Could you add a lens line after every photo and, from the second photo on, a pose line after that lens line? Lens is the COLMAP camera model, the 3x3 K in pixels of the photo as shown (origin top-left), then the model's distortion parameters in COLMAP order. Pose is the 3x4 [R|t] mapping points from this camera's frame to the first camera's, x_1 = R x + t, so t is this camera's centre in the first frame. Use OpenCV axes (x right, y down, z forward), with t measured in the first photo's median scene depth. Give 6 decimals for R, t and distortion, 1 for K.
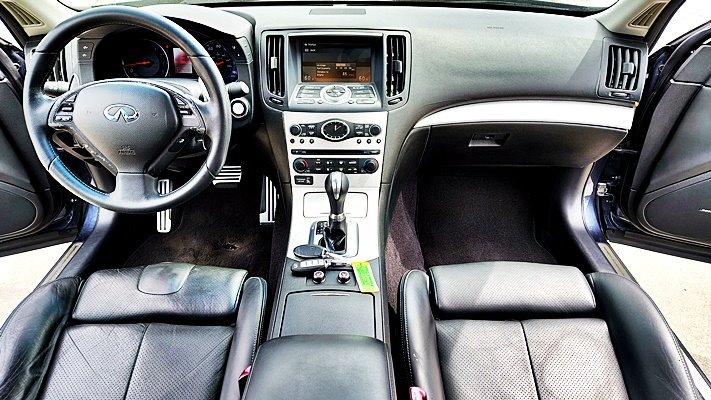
lens RADIAL K [[488.6, 0, 356.4], [0, 488.6, 207.8], [0, 0, 1]] dist [0.021379, -0.026921]
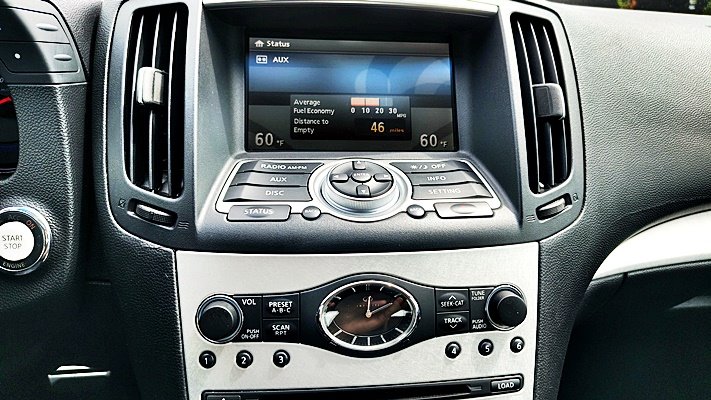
lens RADIAL K [[488.6, 0, 360.2], [0, 488.6, 194.6], [0, 0, 1]] dist [0.021379, -0.026921]
pose [[0.992261, -0.013570, 0.123423, -0.080134], [0.039752, 0.976412, -0.212227, -0.164509], [-0.117632, 0.215491, 0.969395, 0.712954]]
